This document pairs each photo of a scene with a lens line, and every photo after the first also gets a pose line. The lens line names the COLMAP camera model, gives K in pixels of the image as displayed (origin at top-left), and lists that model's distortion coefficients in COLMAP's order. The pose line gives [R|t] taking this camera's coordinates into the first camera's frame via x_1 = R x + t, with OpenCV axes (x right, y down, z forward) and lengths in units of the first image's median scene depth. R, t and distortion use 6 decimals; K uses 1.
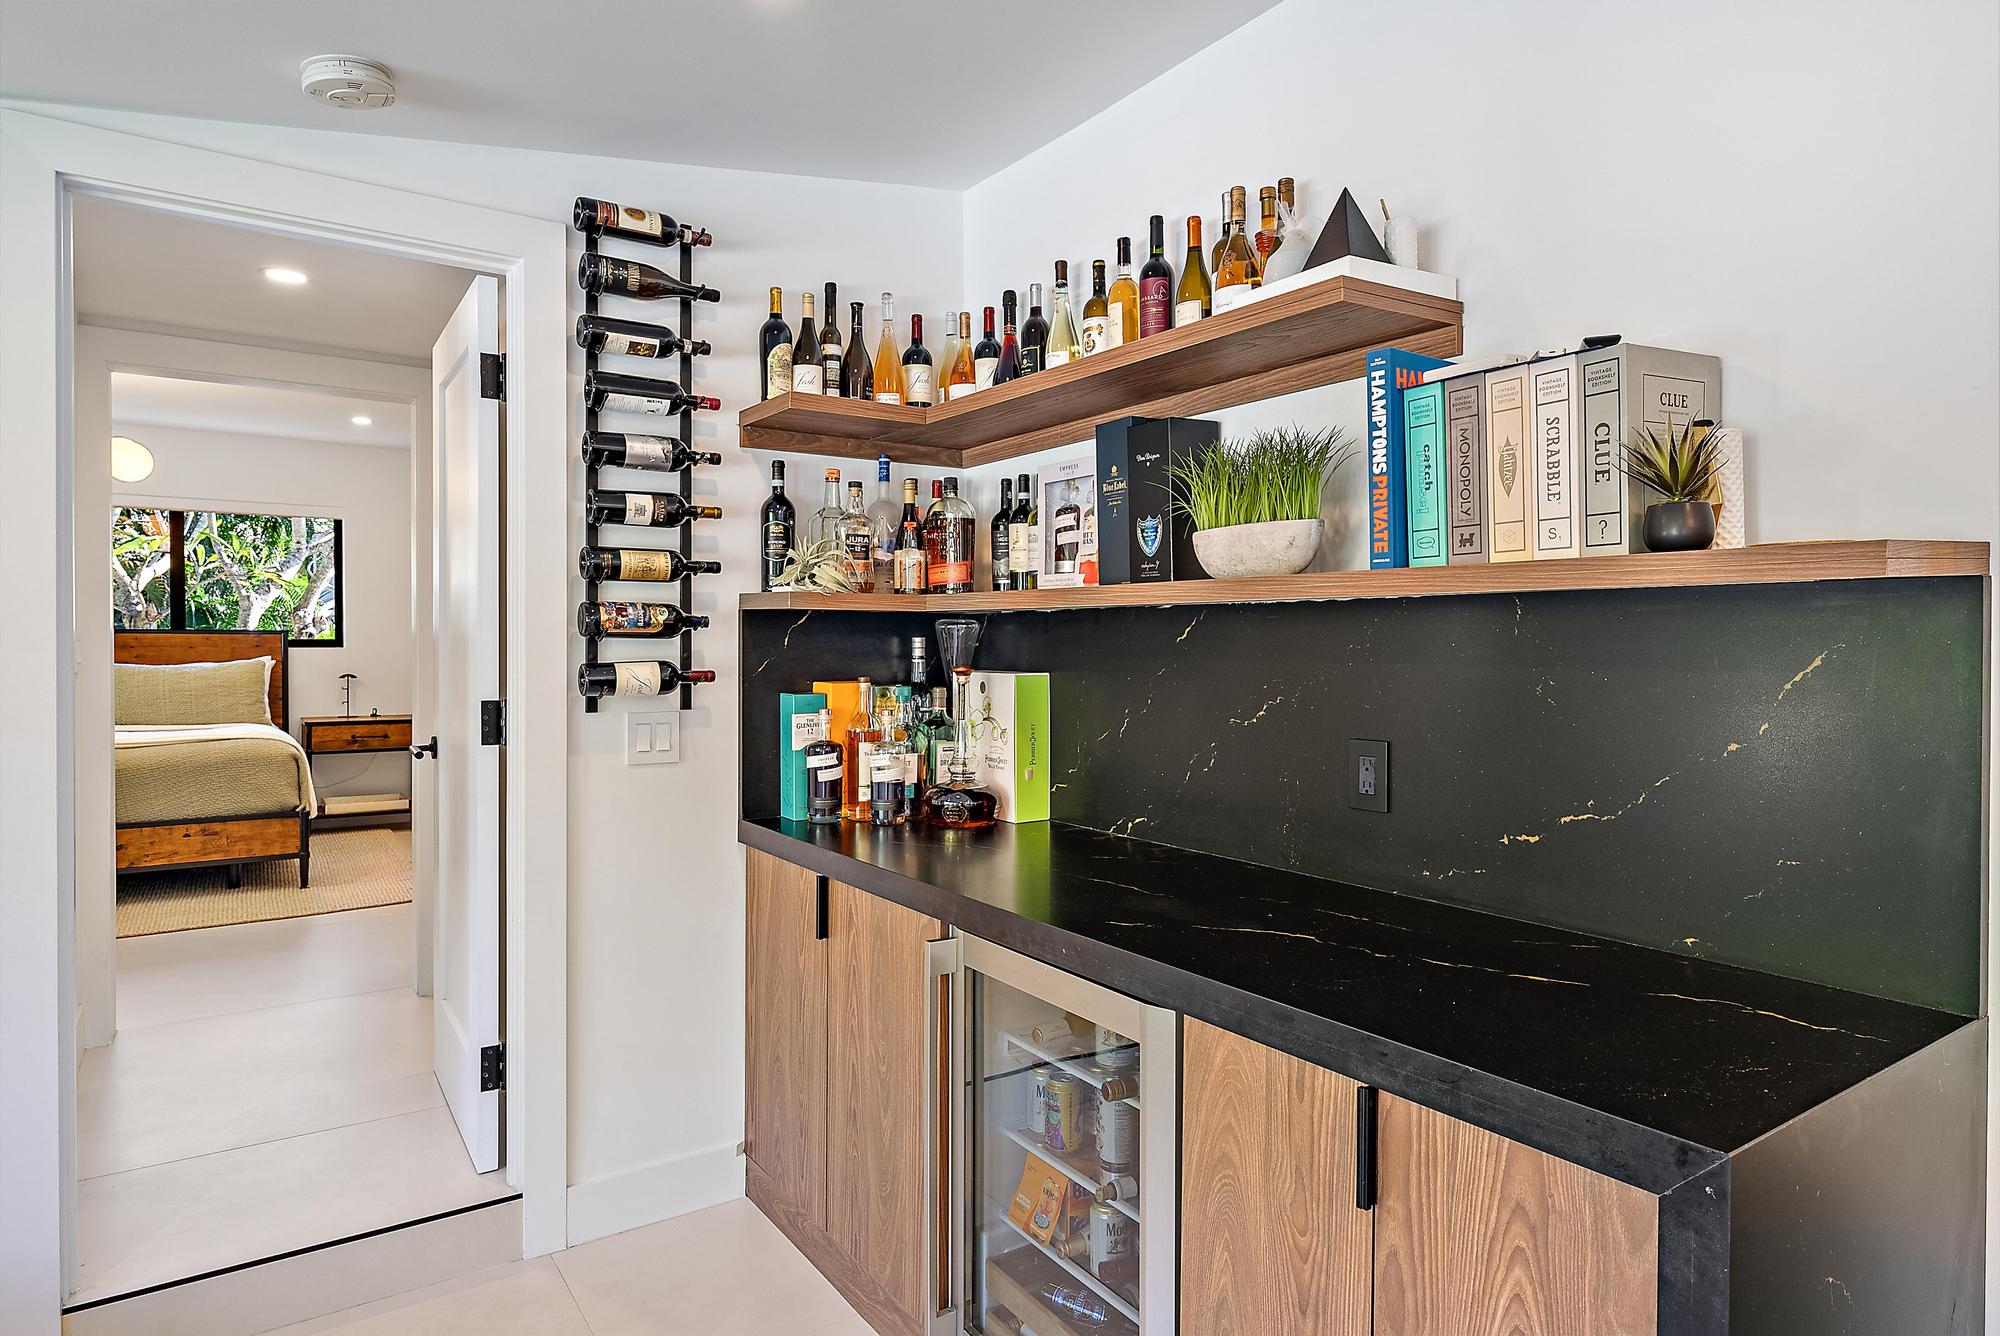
lens RADIAL K [[1143.6, 0, 1000.3], [0, 1143.6, 660.0], [0, 0, 1]] dist [0.003419, 0.000053]
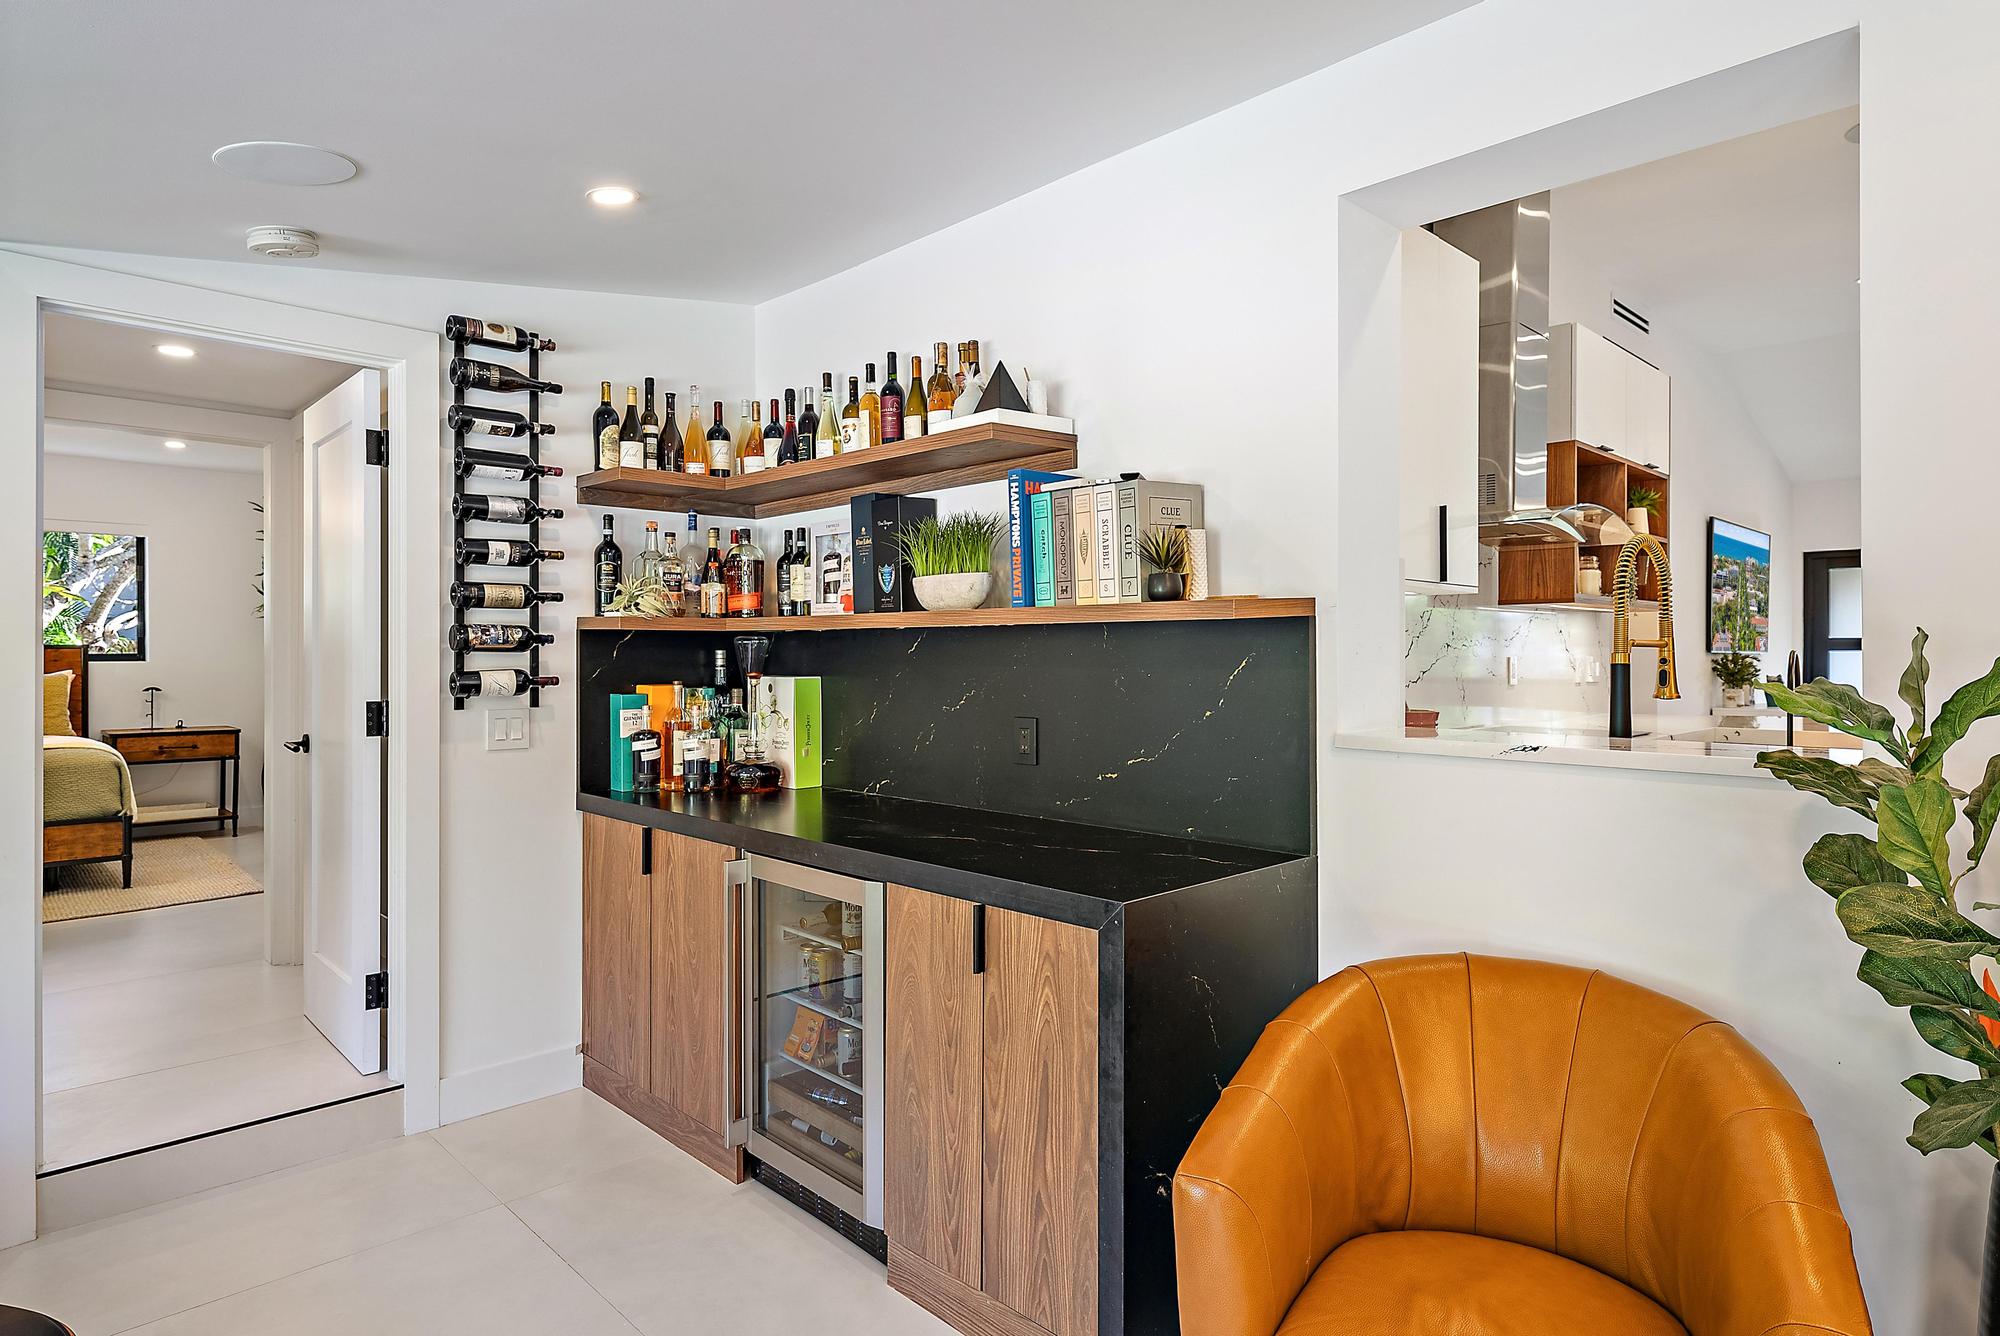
lens RADIAL K [[1111.6, 0, 1003.0], [0, 1111.6, 657.9], [0, 0, 1]] dist [0.005841, -0.001046]
pose [[0.985080, -0.004677, 0.172032, 0.031143], [0.006605, 0.999922, -0.010635, 0.004822], [-0.171969, 0.011612, 0.985034, -0.341427]]
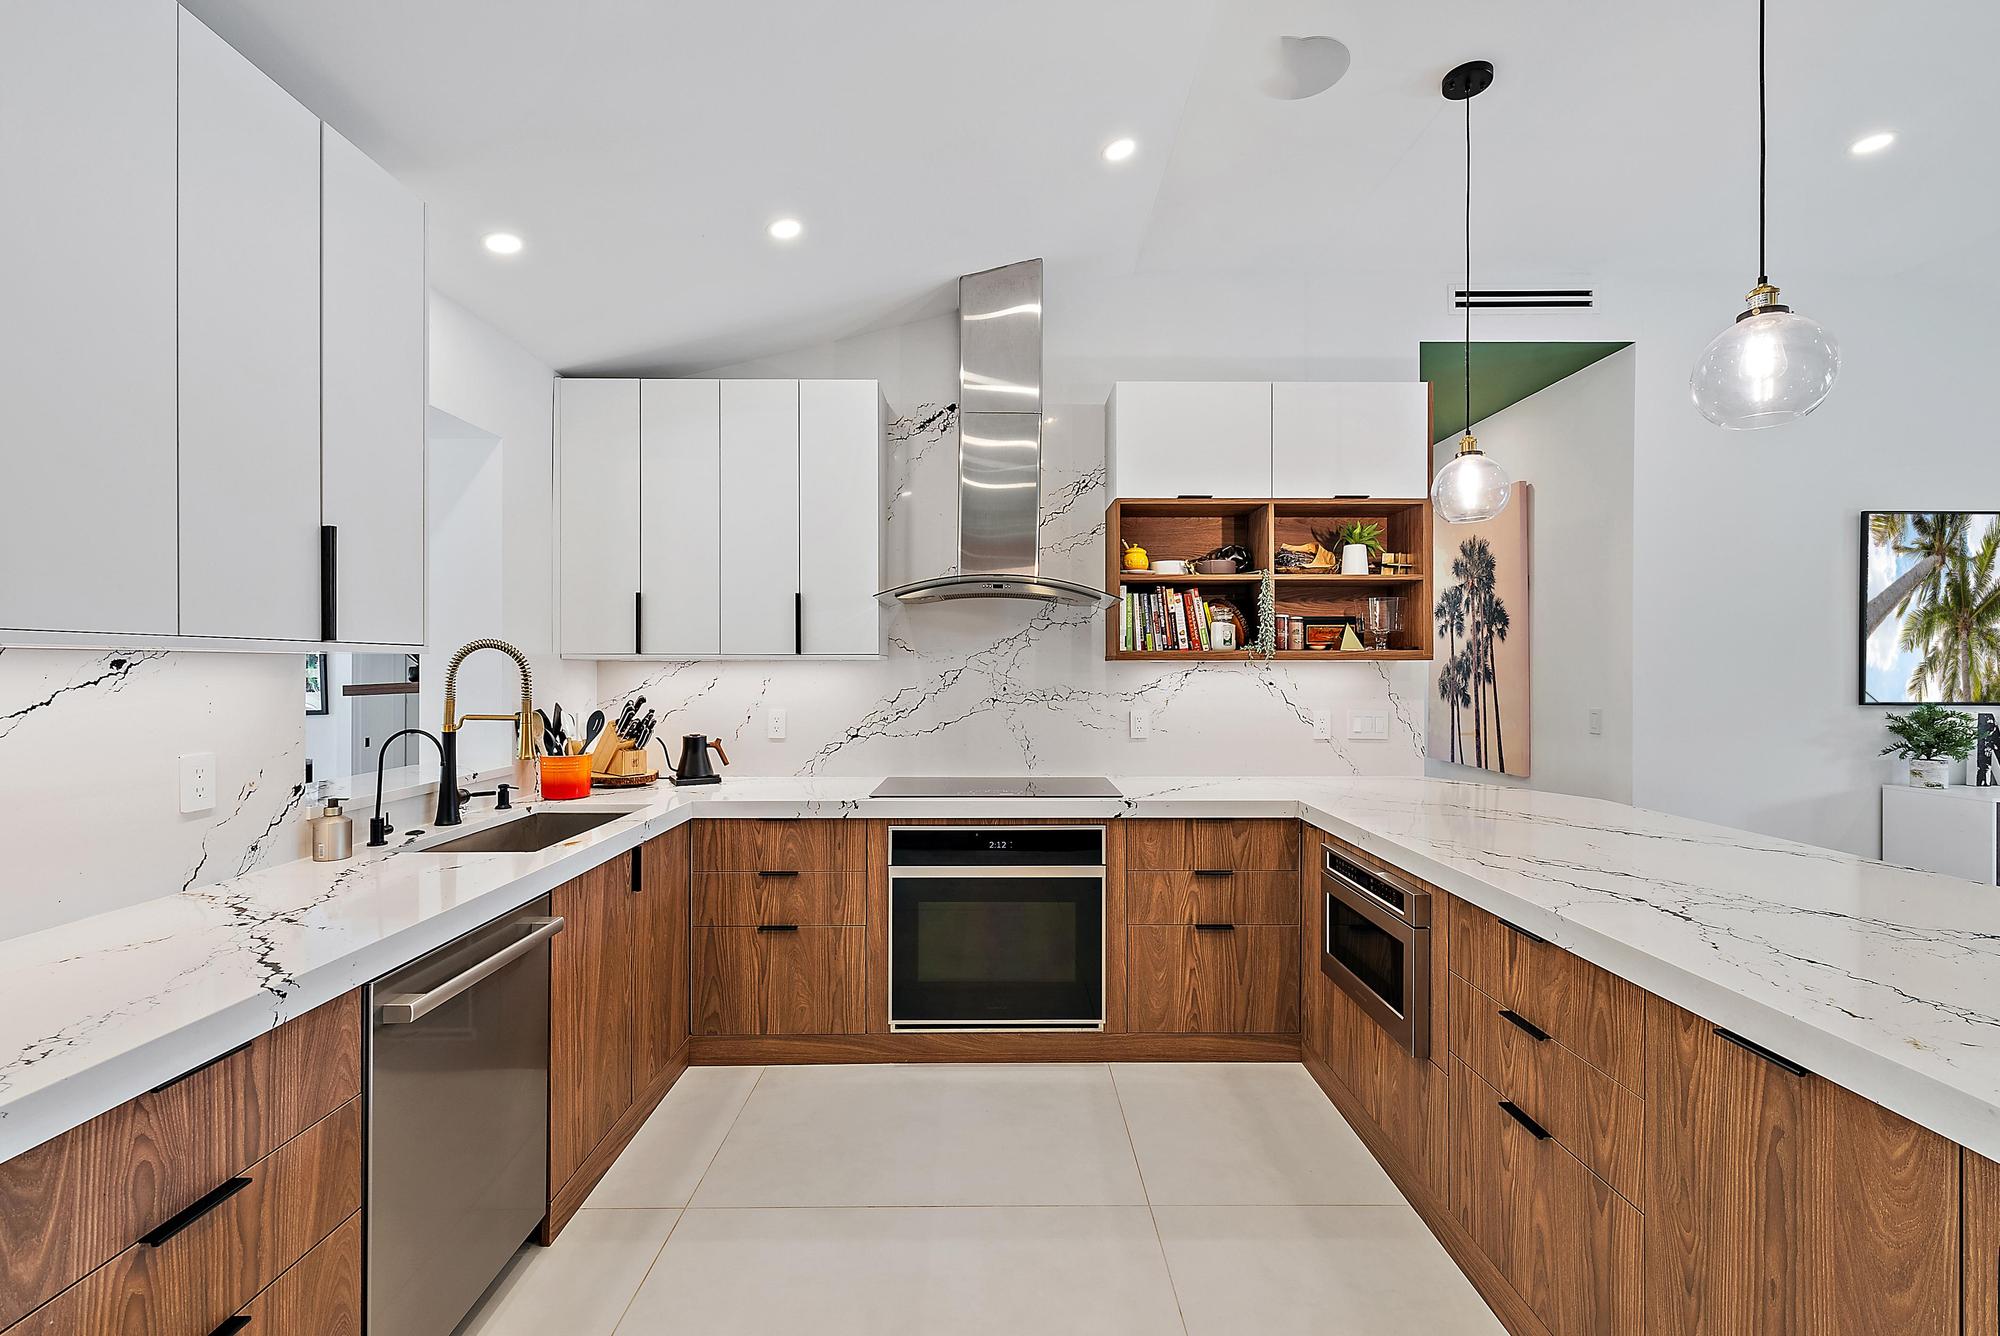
lens RADIAL K [[845.8, 0, 997.9], [0, 845.8, 664.7], [0, 0, 1]] dist [0.000717, -0.000859]
pose [[0.827118, -0.005295, -0.562004, 1.689583], [-0.004753, 0.999854, -0.016417, -0.060453], [0.562008, 0.016250, 0.826972, -0.017480]]
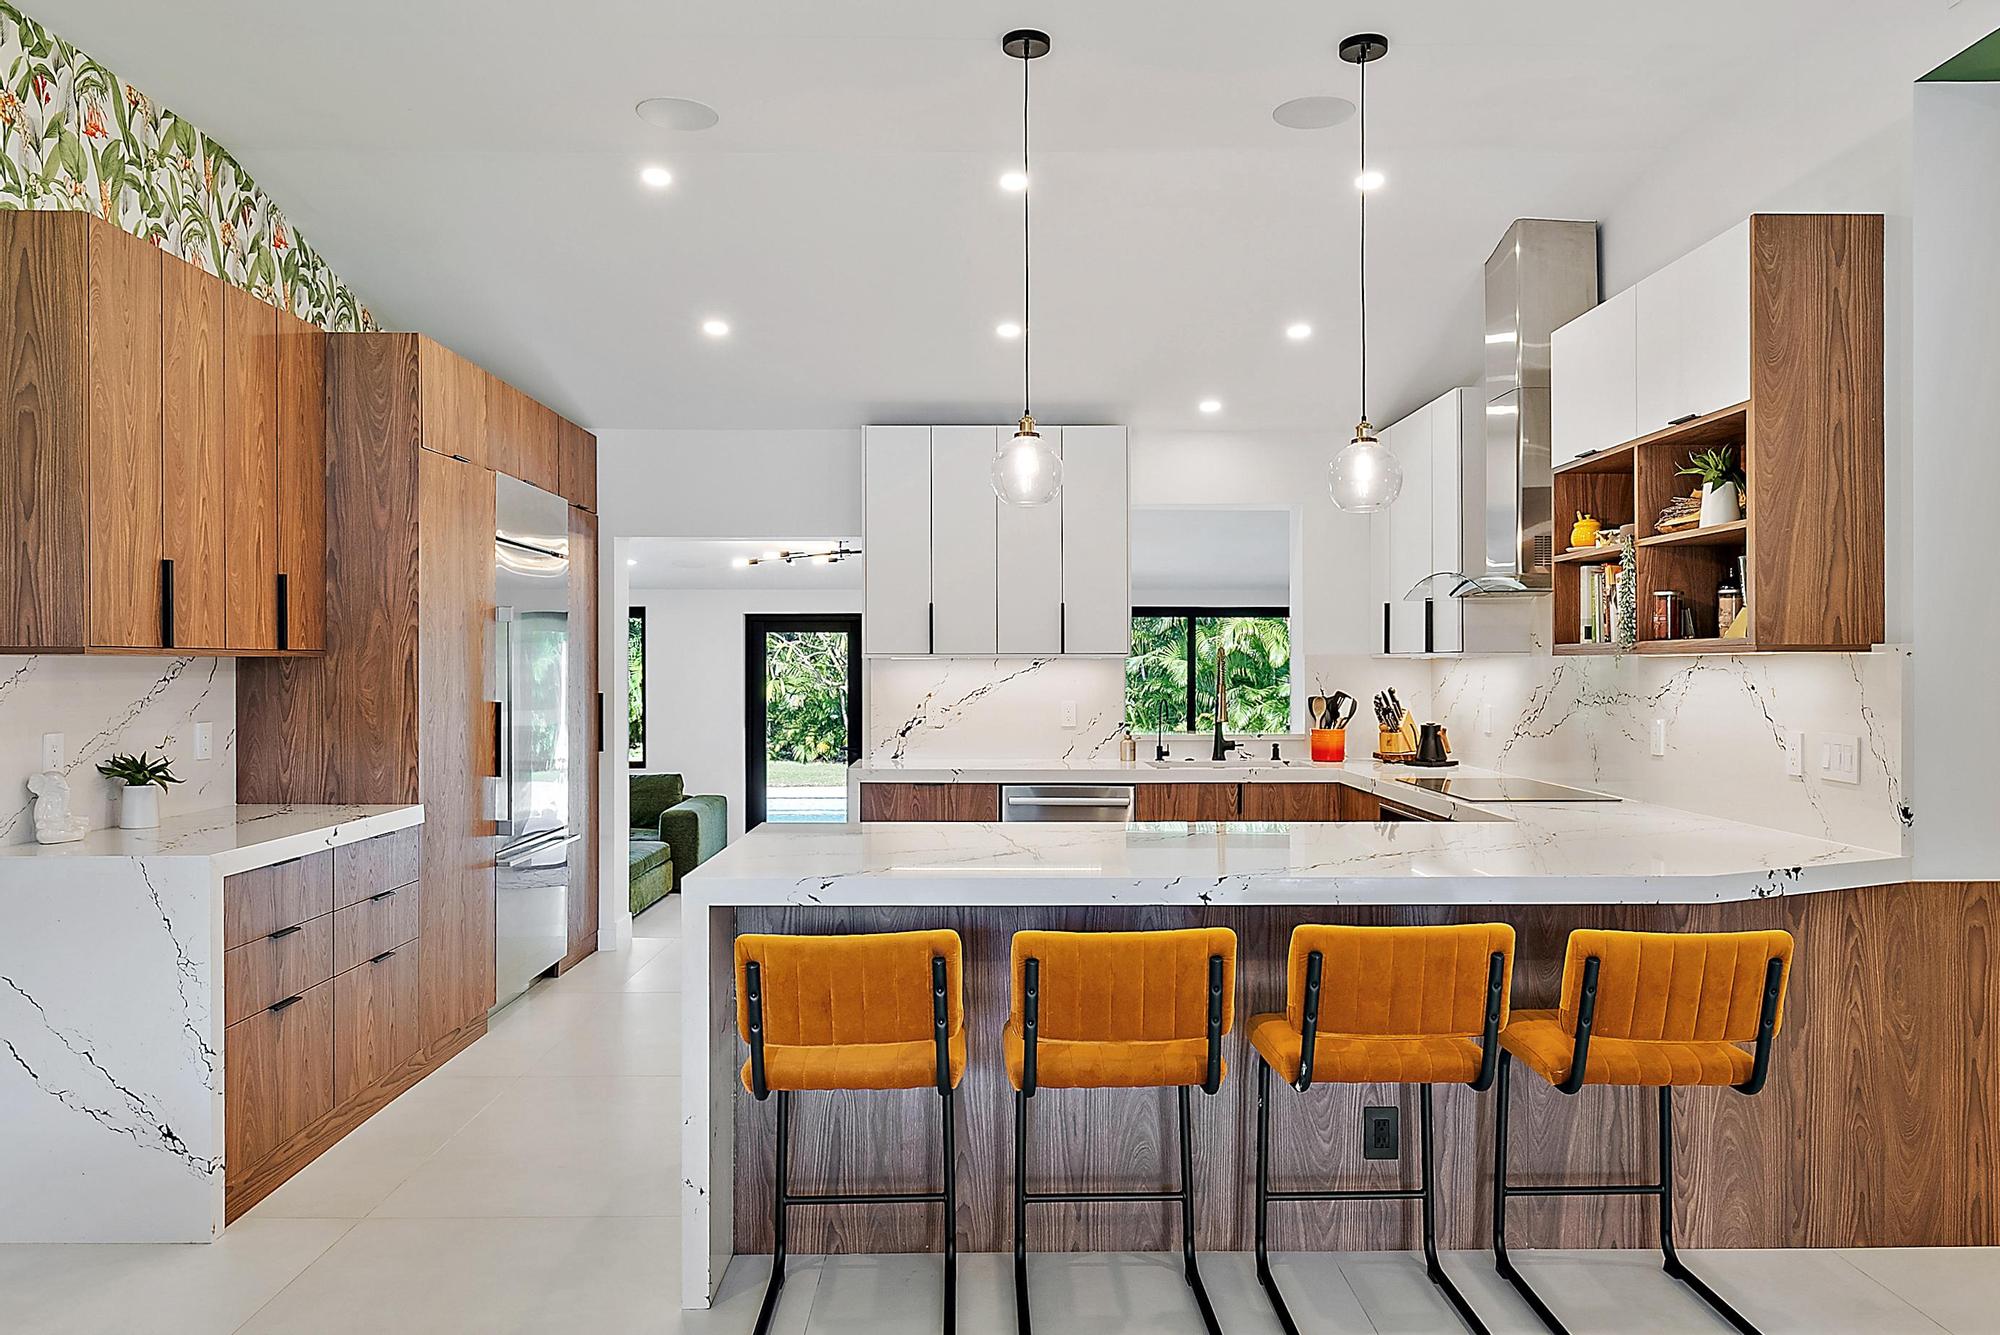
lens RADIAL K [[1398.2, 0, 1003.7], [0, 1398.2, 669.3], [0, 0, 1]] dist [0.005683, -0.006002]
pose [[-0.556276, -0.000378, -0.830997, 3.014495], [-0.011560, 0.999907, 0.007284, -0.075737], [0.830917, 0.013658, -0.556229, 1.530280]]
